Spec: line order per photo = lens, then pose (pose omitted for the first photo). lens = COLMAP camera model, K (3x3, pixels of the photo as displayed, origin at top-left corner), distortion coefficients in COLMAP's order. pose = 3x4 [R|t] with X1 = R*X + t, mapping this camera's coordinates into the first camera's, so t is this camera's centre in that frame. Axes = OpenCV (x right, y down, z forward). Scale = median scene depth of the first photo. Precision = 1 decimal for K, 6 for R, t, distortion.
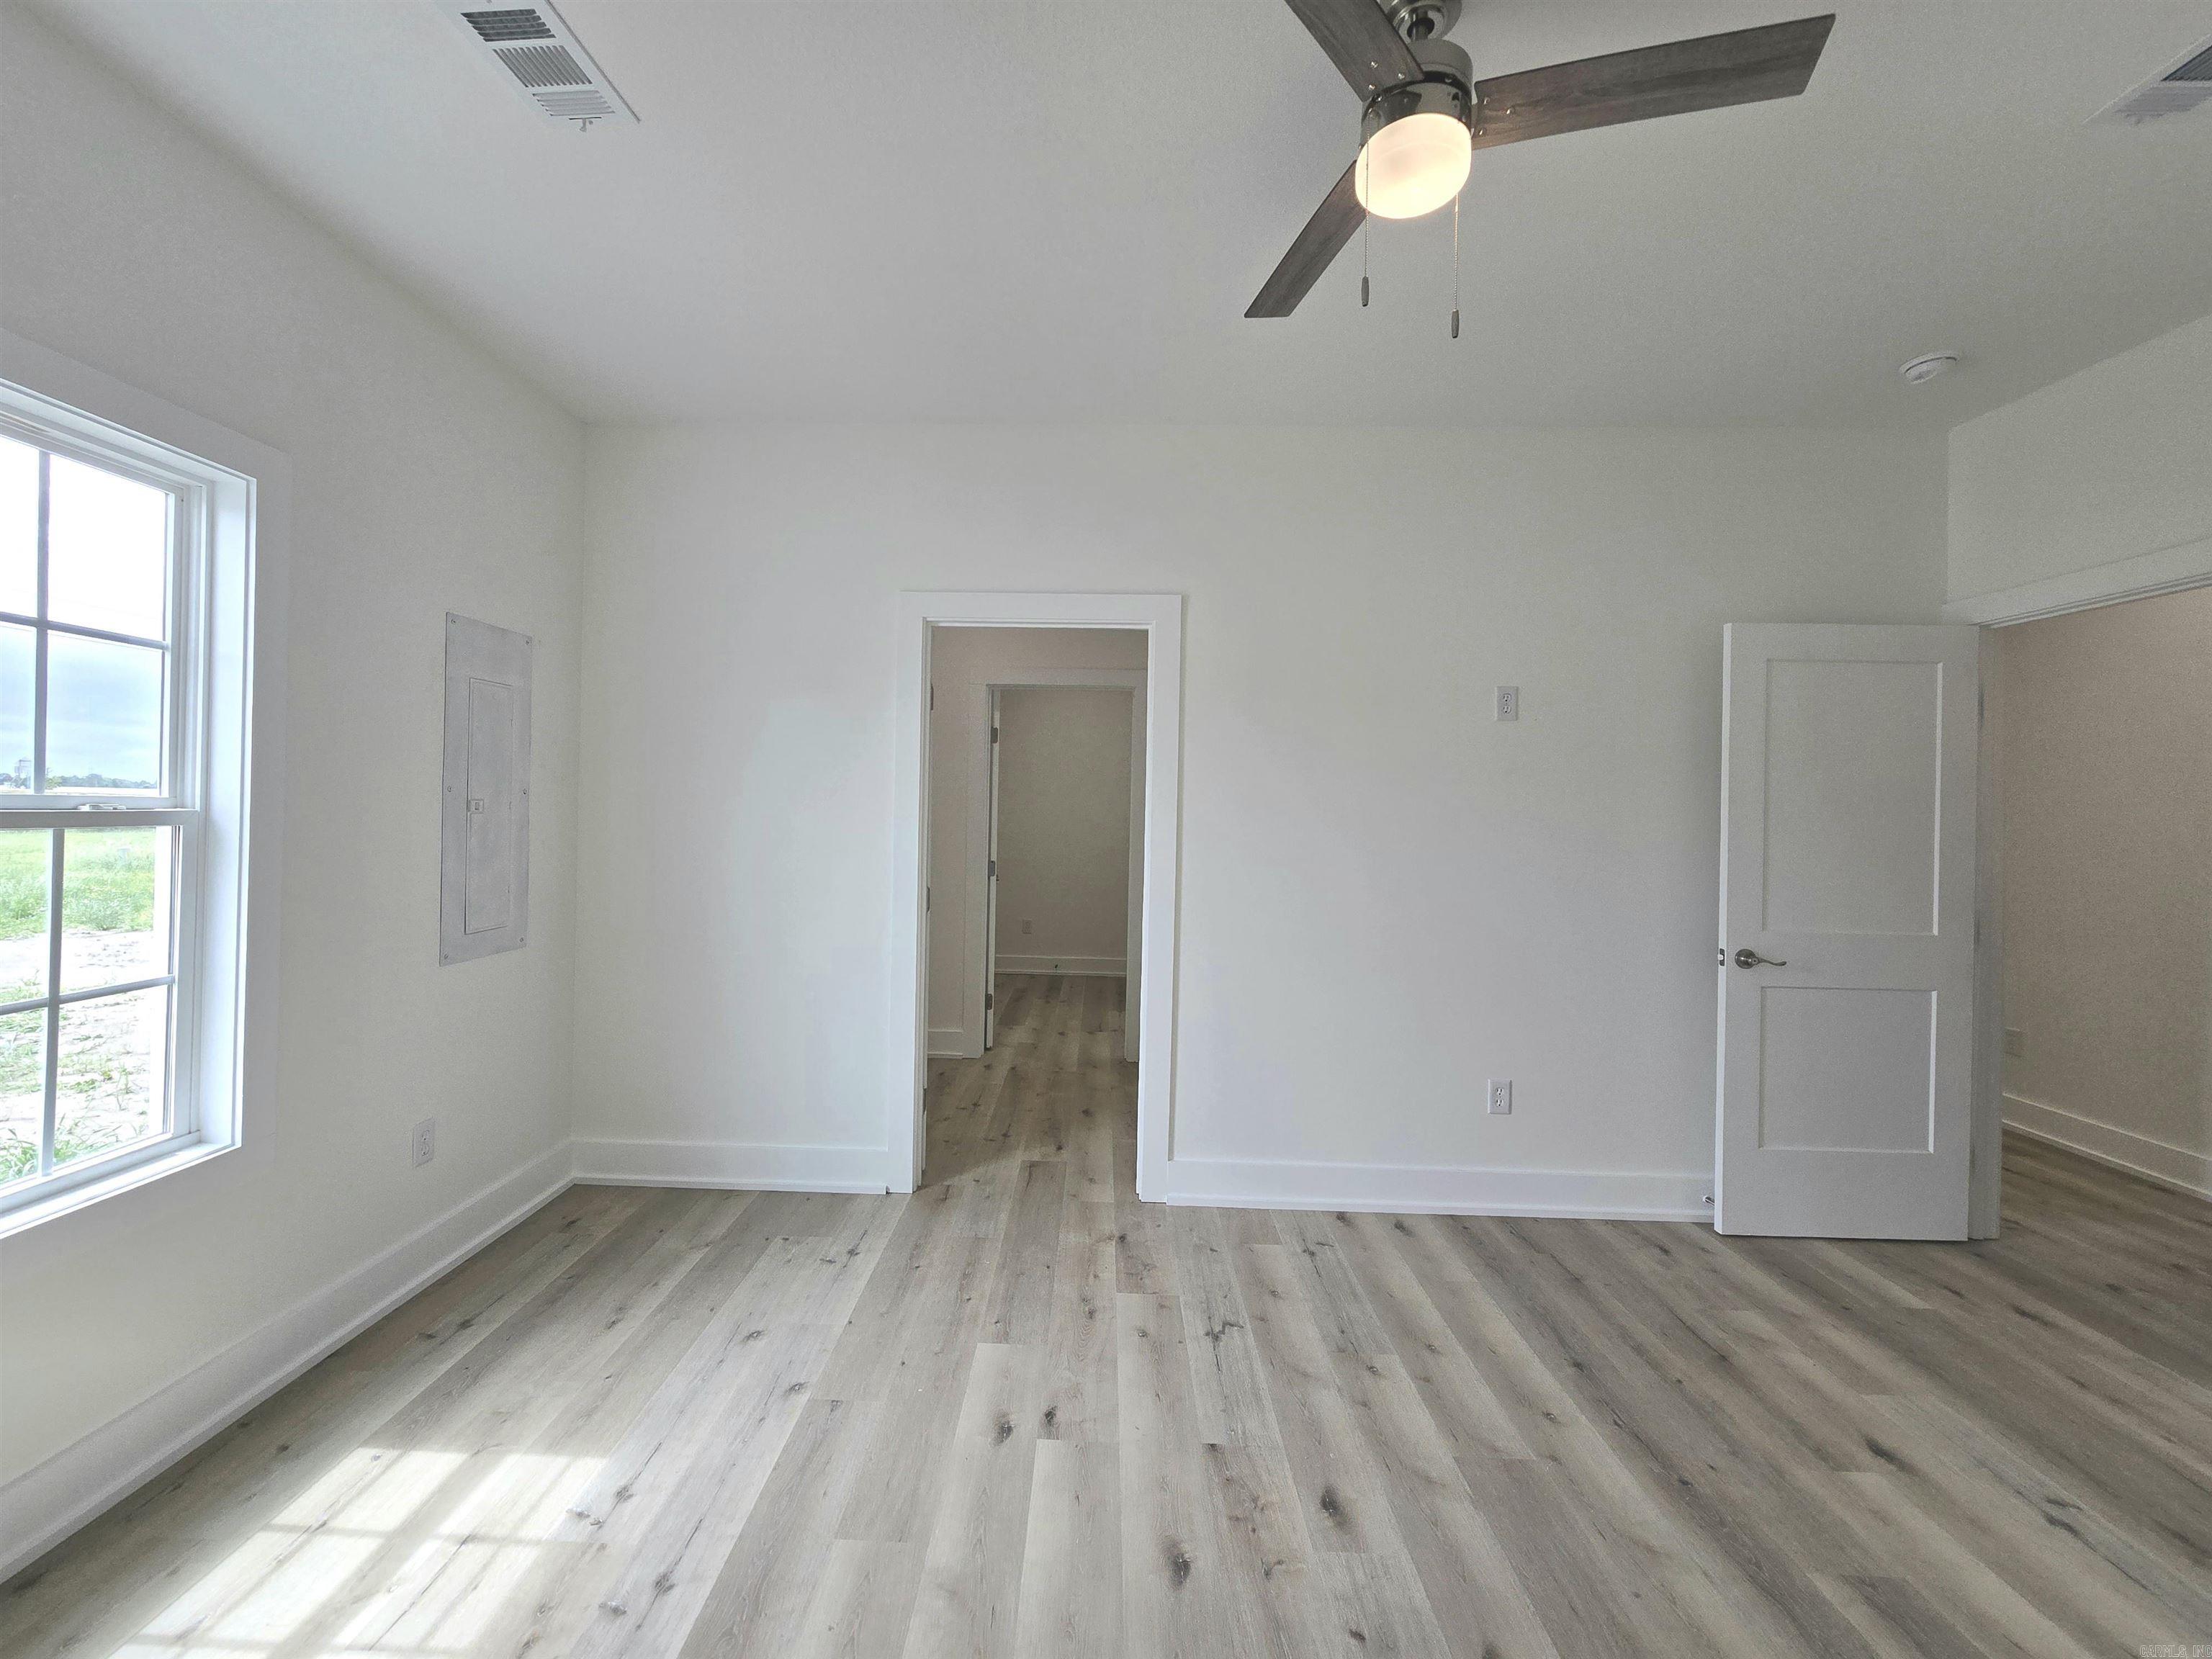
lens RADIAL K [[912.0, 0, 1074.0], [0, 912.0, 806.3], [0, 0, 1]] dist [0.002511, -0.003626]
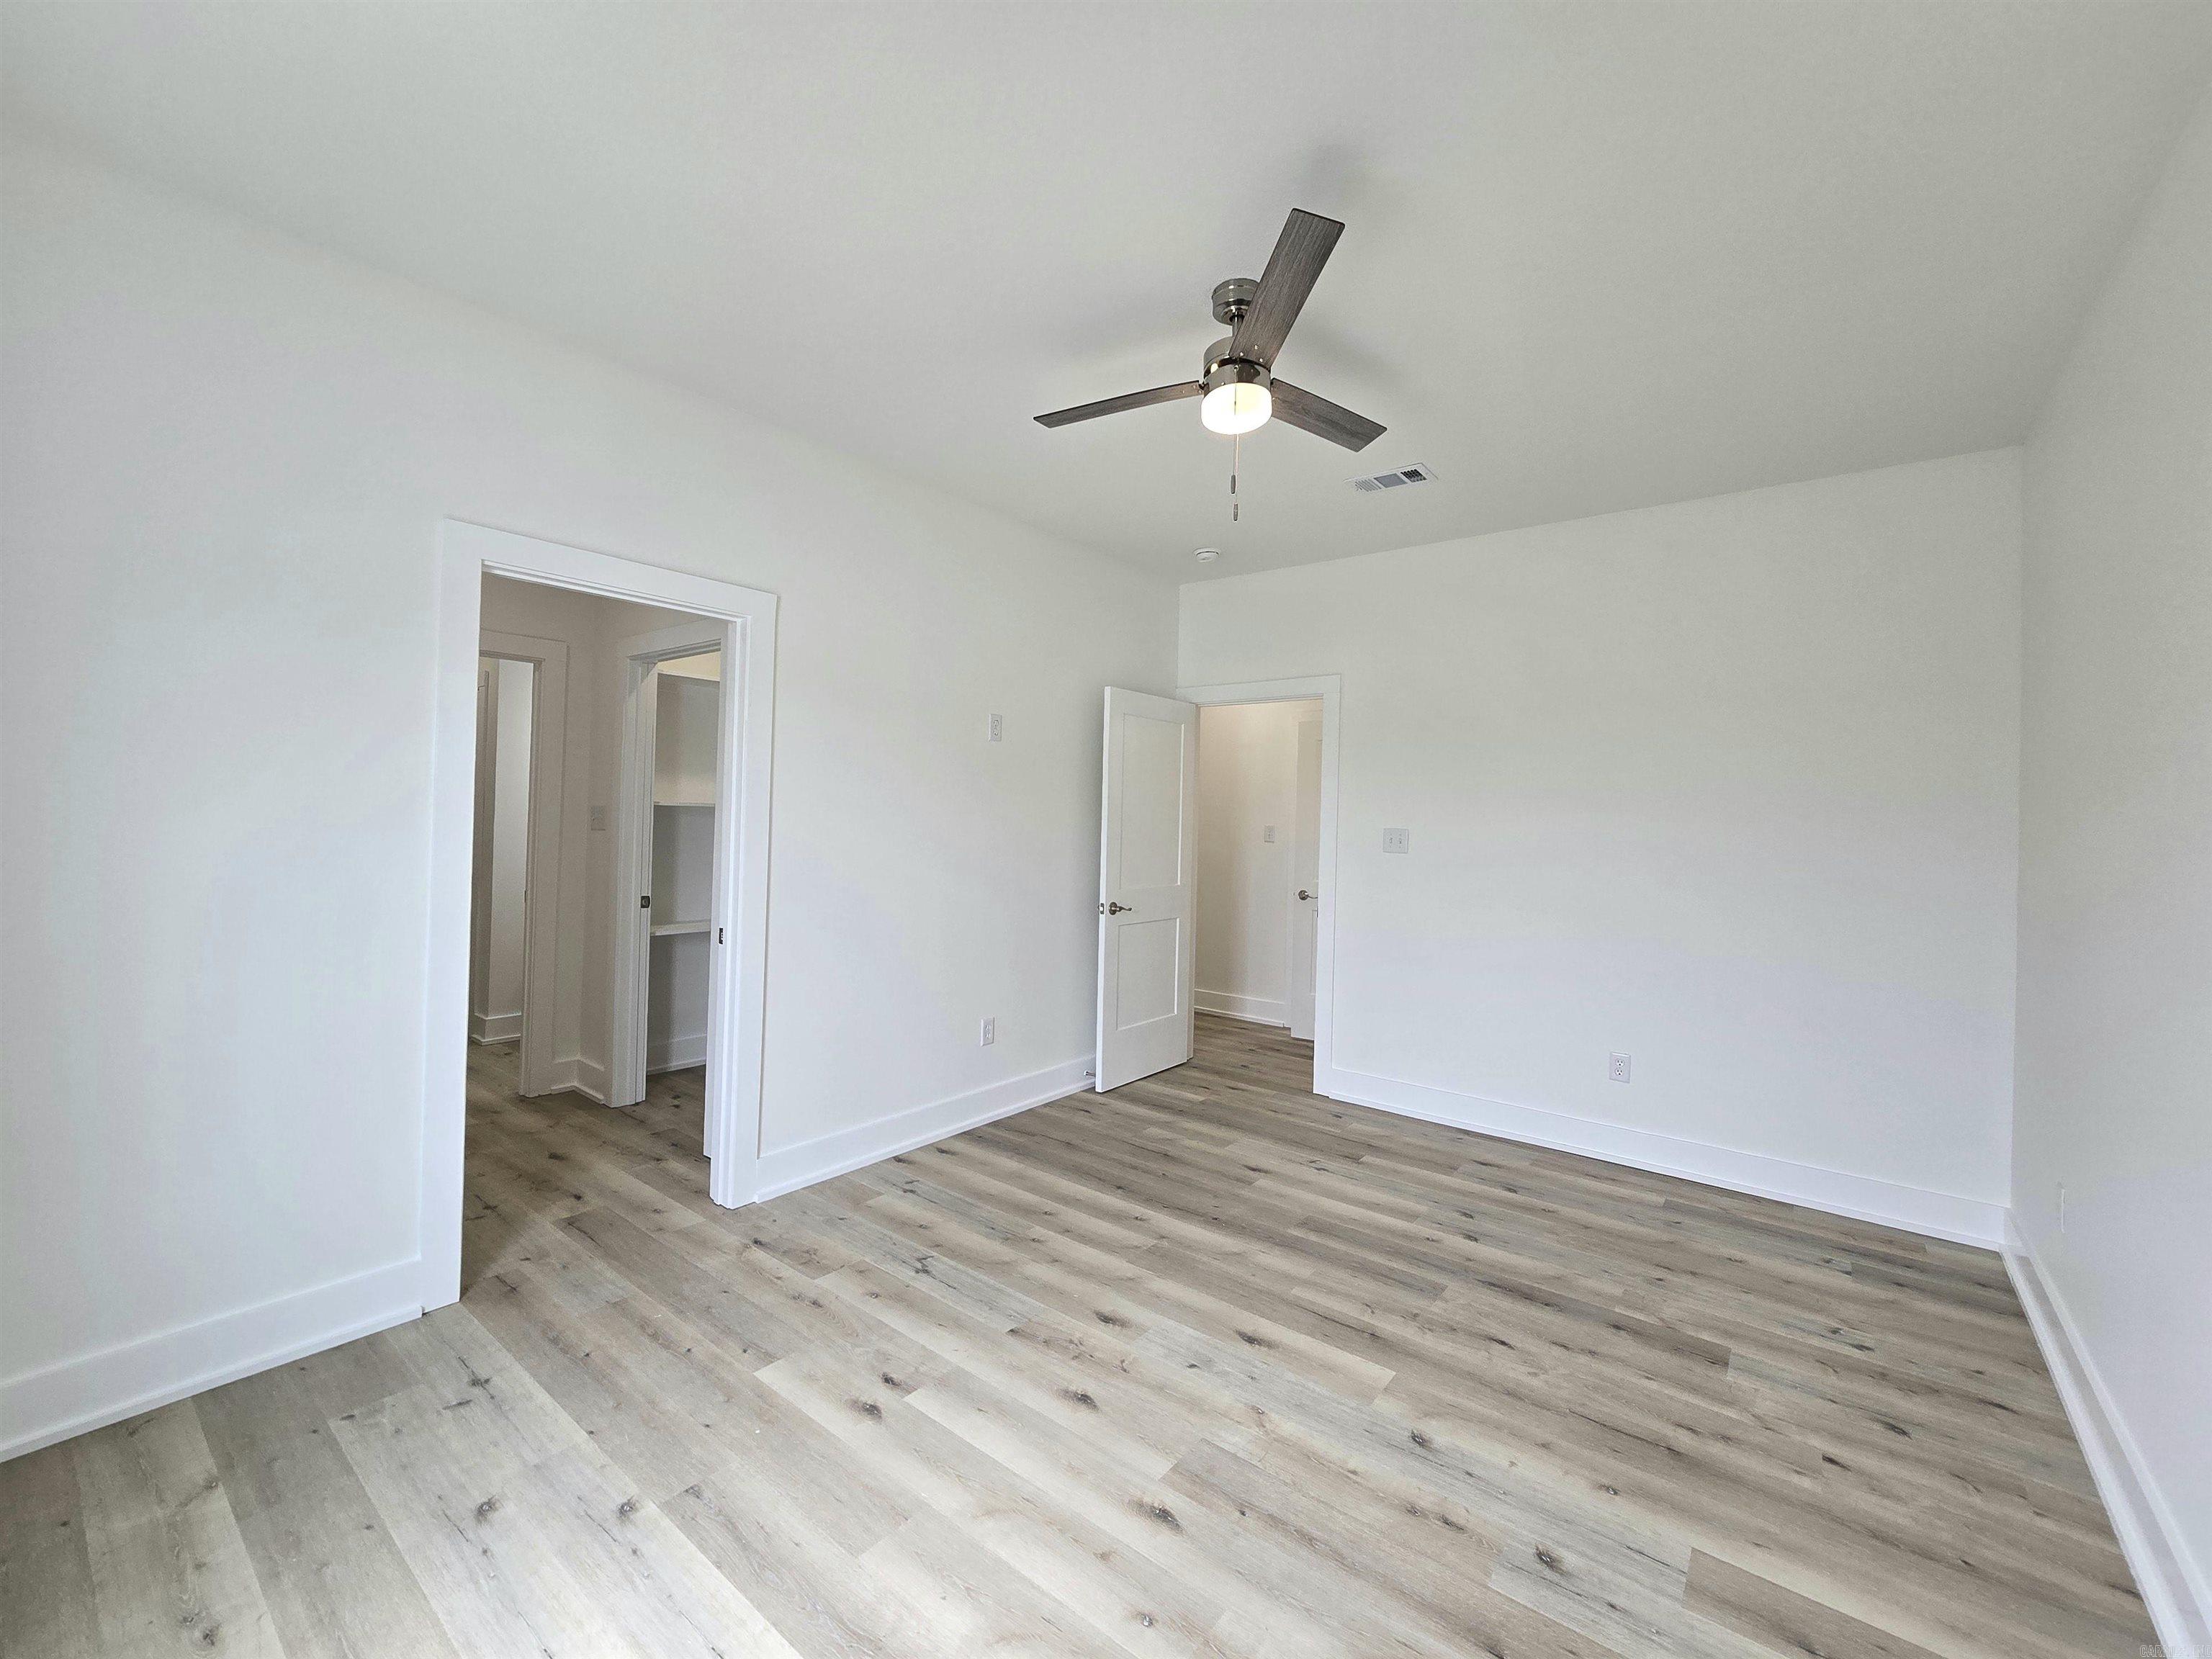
lens RADIAL K [[912.0, 0, 1074.0], [0, 912.0, 806.3], [0, 0, 1]] dist [0.002511, -0.003626]
pose [[0.606391, 0.005738, 0.795146, -0.594767], [-0.016740, 0.999844, 0.005550, -0.012321], [-0.794991, -0.016676, 0.606392, 0.149772]]
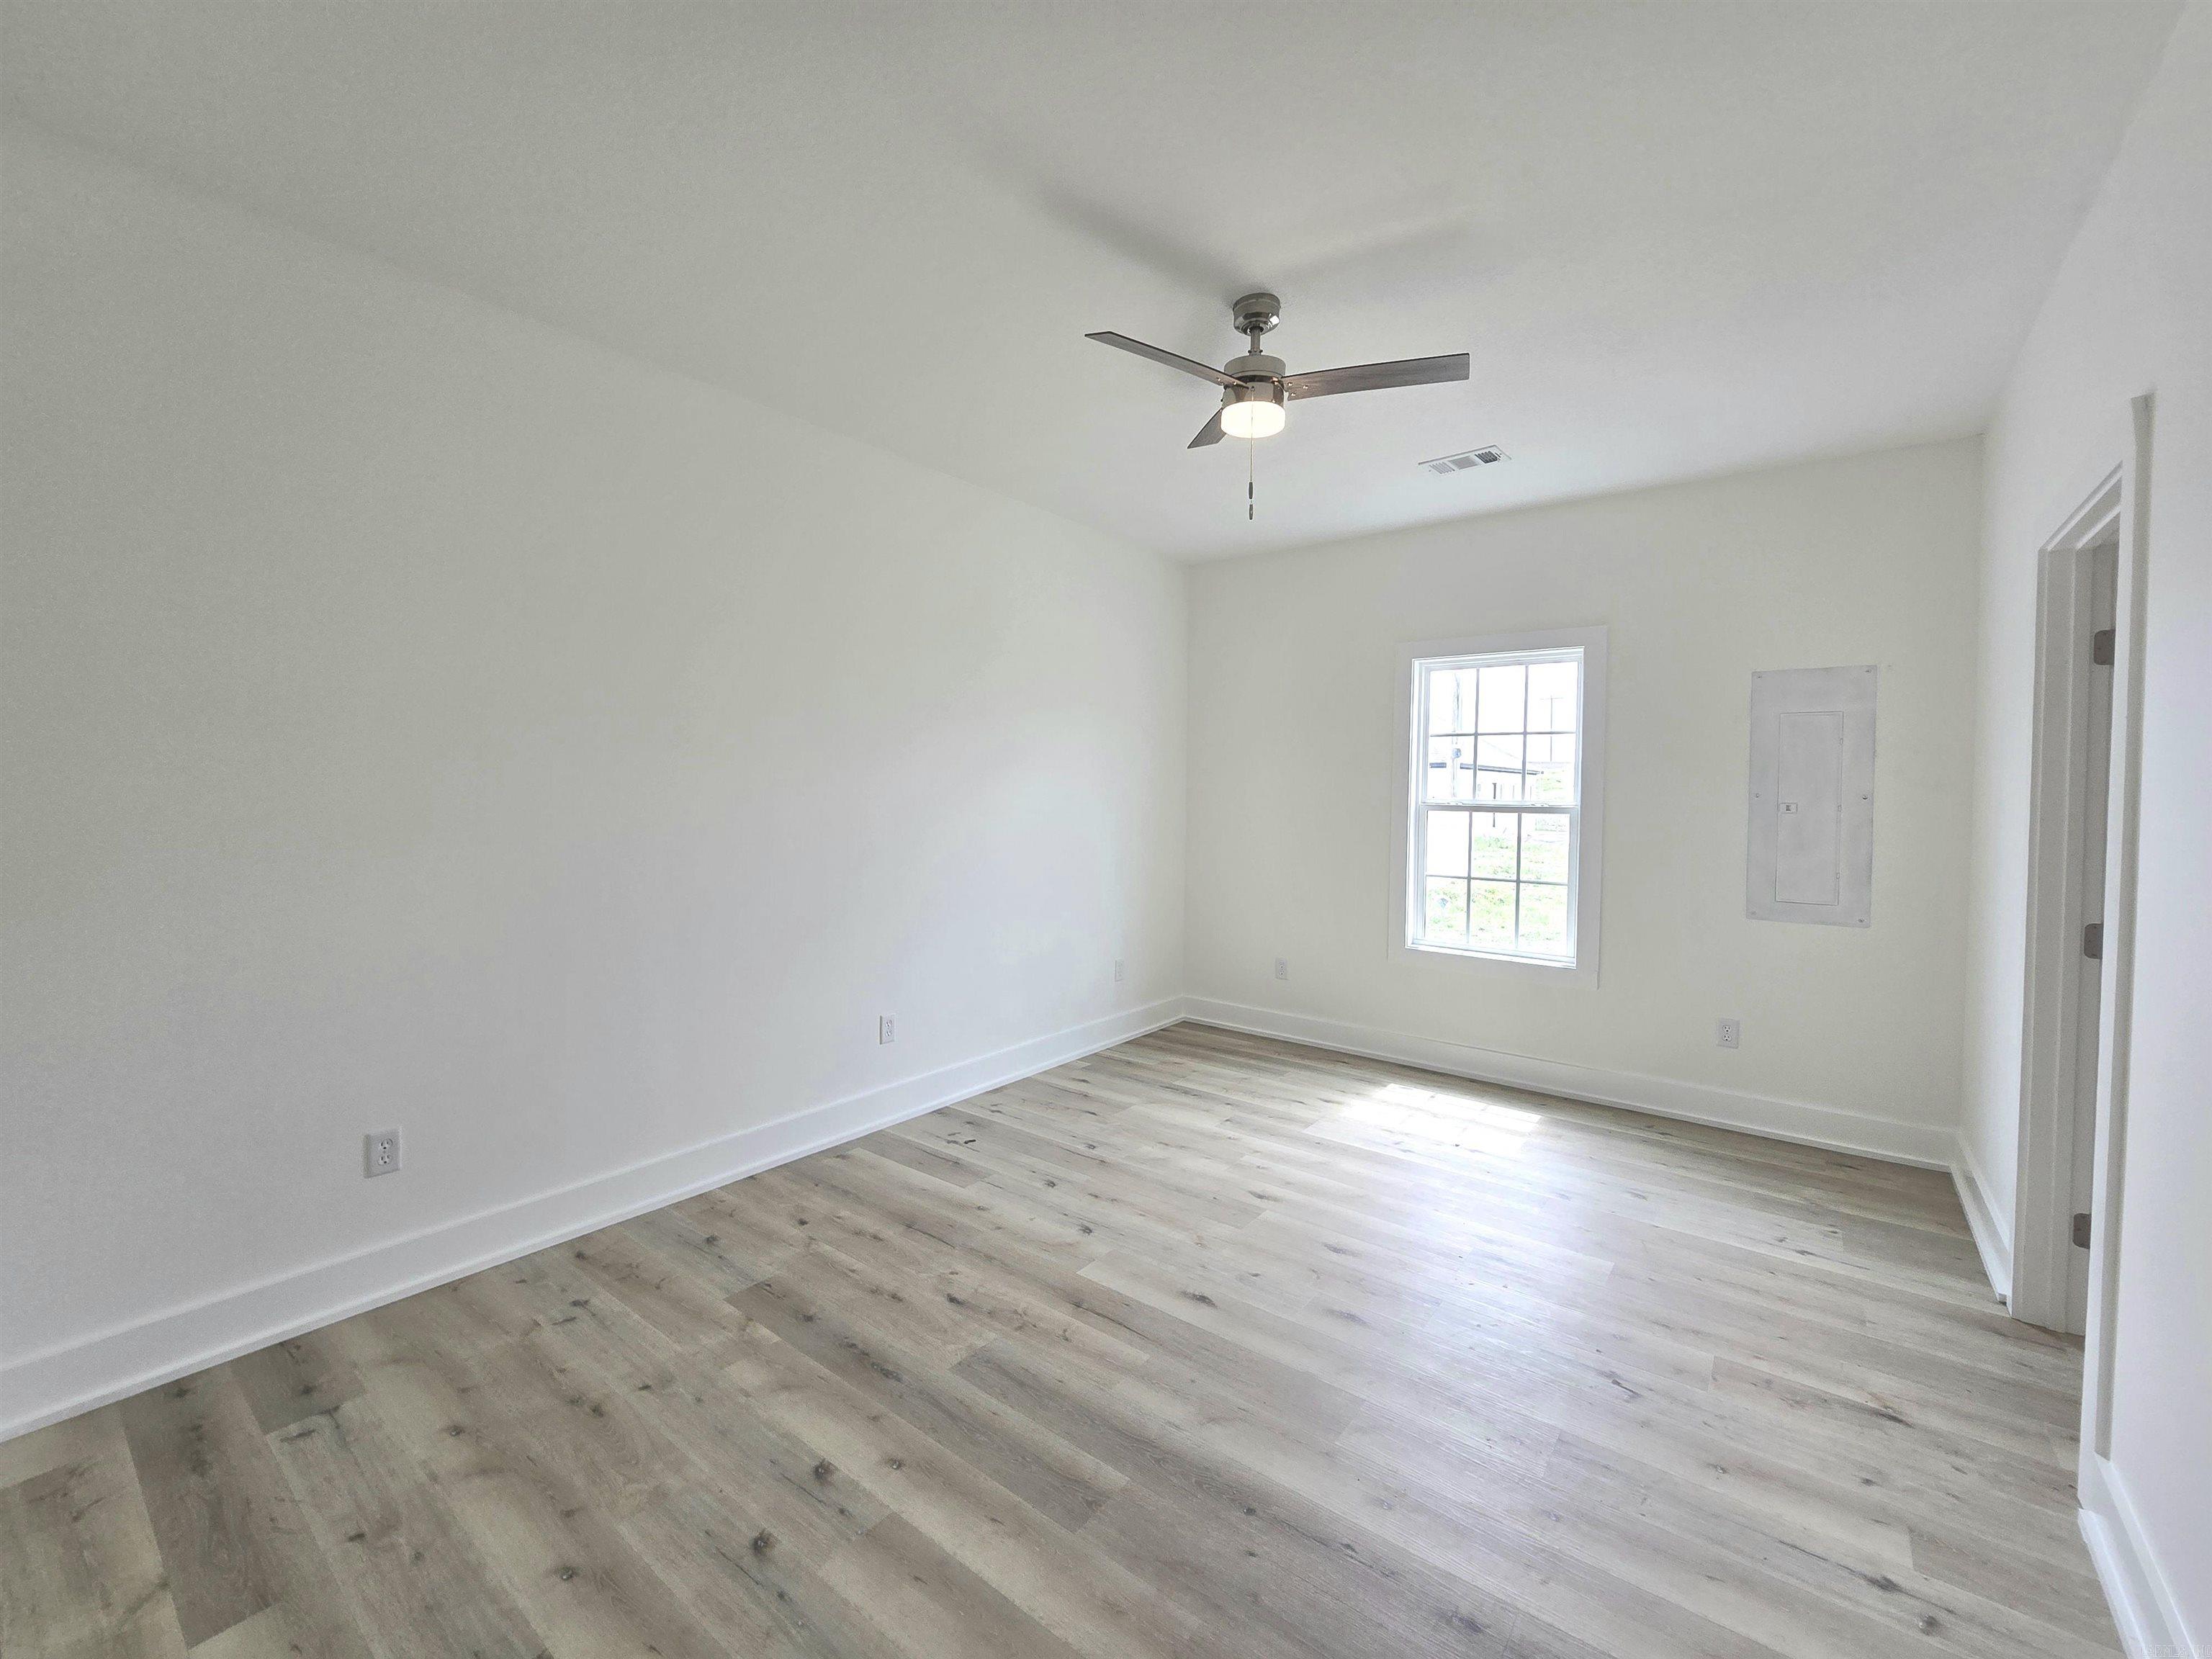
lens RADIAL K [[912.0, 0, 1074.0], [0, 912.0, 806.3], [0, 0, 1]] dist [0.002511, -0.003626]
pose [[-0.597194, -0.013697, -0.801980, 1.111631], [-0.022865, 0.999739, -0.000048, 0.022749], [0.801771, 0.018309, -0.597351, 1.015267]]
